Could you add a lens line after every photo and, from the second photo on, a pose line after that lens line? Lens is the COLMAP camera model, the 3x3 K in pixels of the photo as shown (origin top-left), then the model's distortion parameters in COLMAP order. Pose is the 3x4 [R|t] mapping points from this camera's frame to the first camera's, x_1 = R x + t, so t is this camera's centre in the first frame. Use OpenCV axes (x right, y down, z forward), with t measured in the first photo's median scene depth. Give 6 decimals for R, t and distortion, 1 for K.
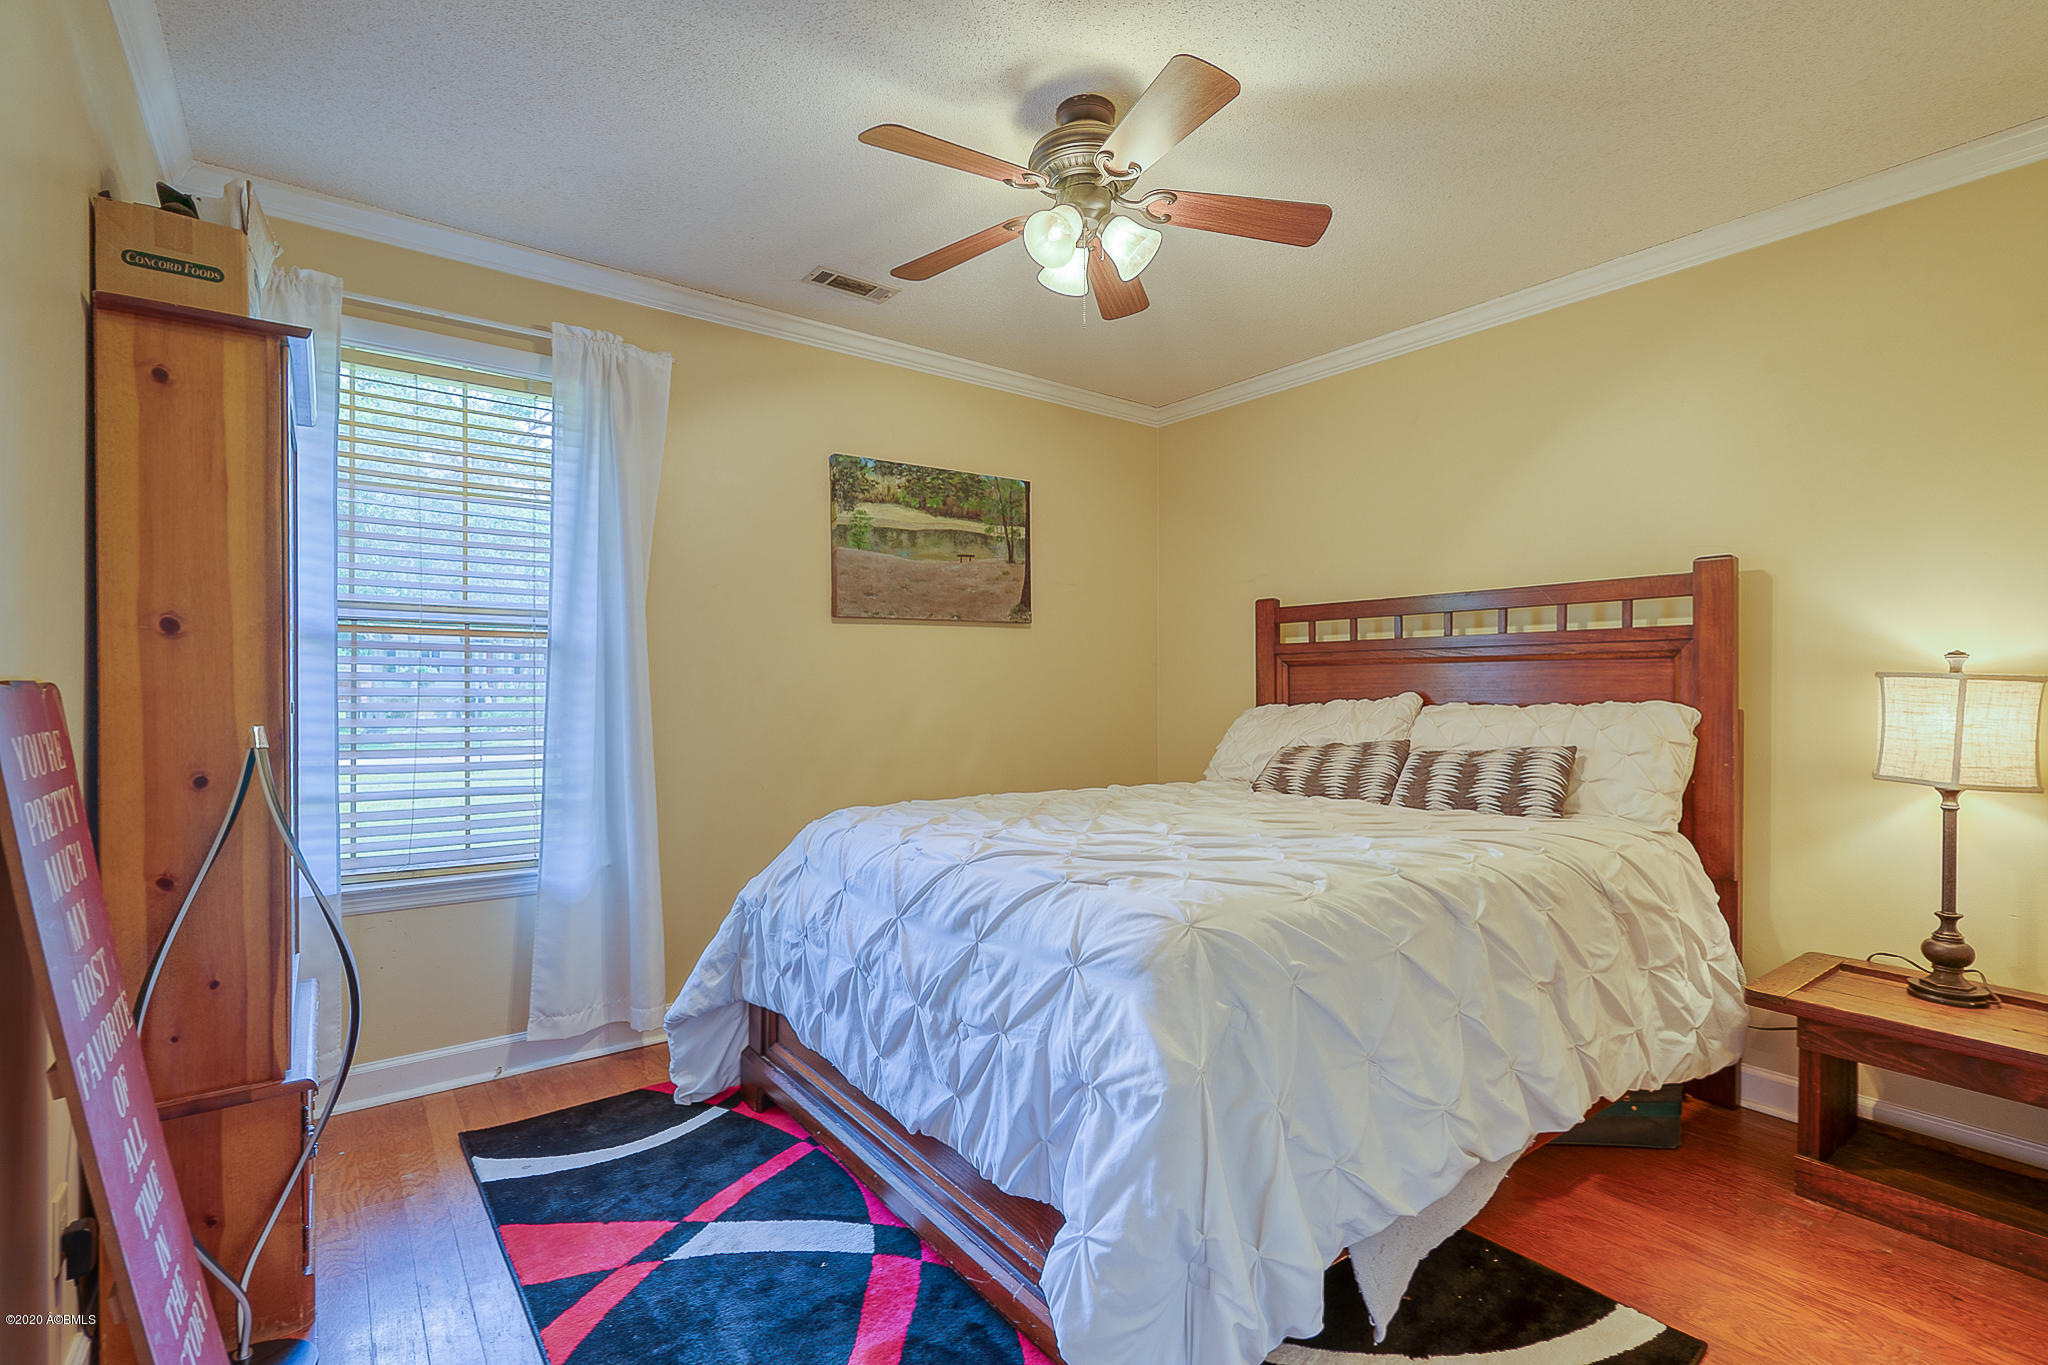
lens RADIAL K [[969.1, 0, 1020.0], [0, 969.1, 688.8], [0, 0, 1]] dist [0.000597, 0.001266]
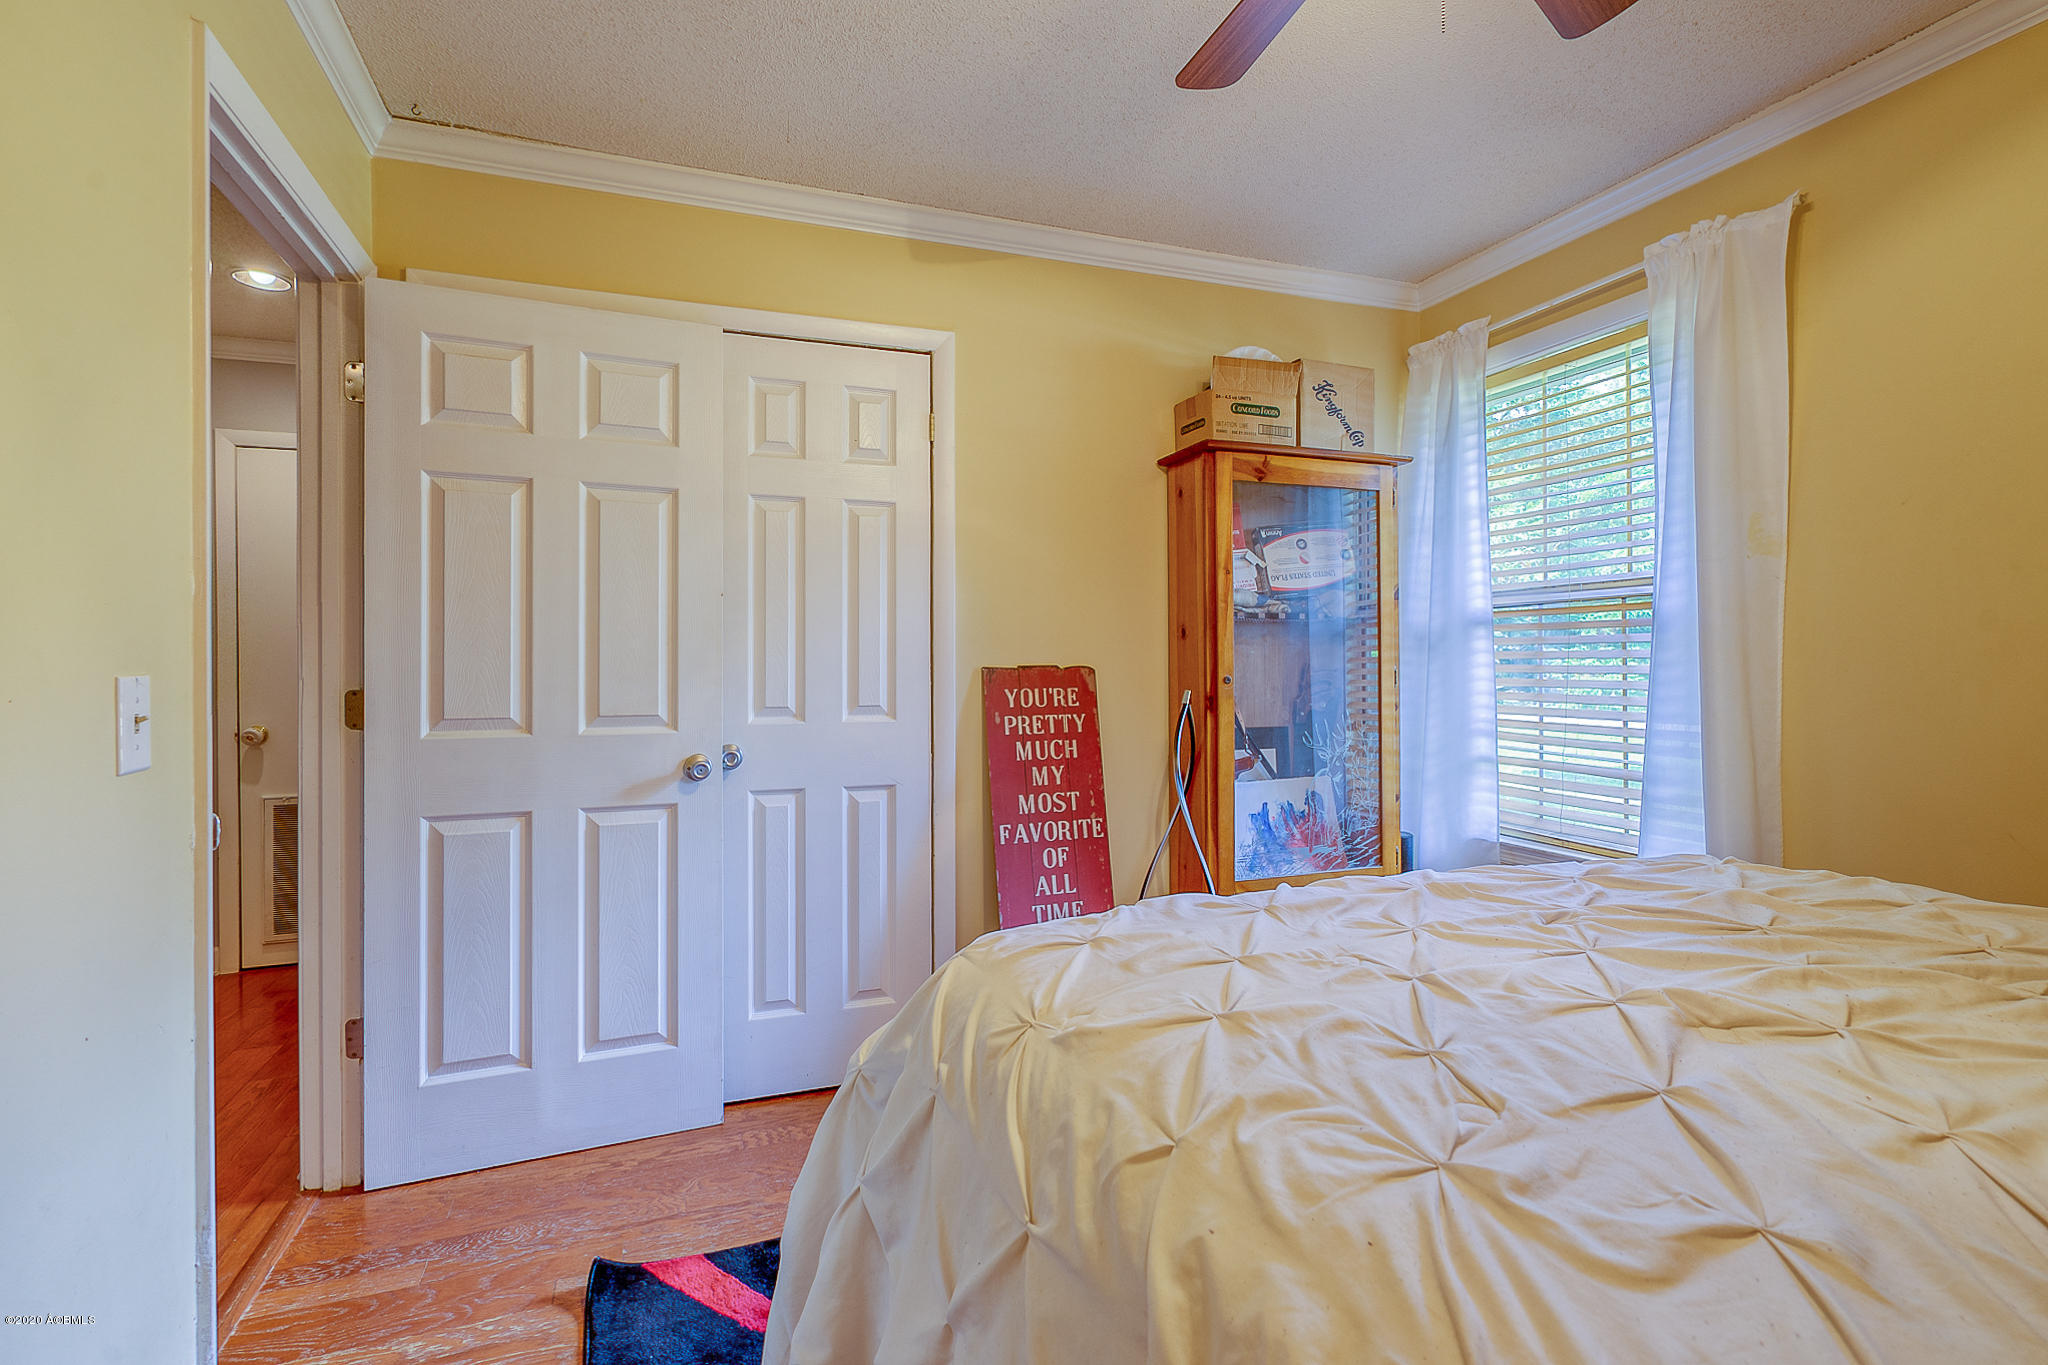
lens RADIAL K [[969.1, 0, 1018.9], [0, 969.1, 678.5], [0, 0, 1]] dist [0.000597, 0.001266]
pose [[-0.289571, 0.008200, -0.957121, 0.566899], [0.005327, 0.999962, 0.006955, 0.003056], [0.957142, -0.003085, -0.289603, 0.763110]]
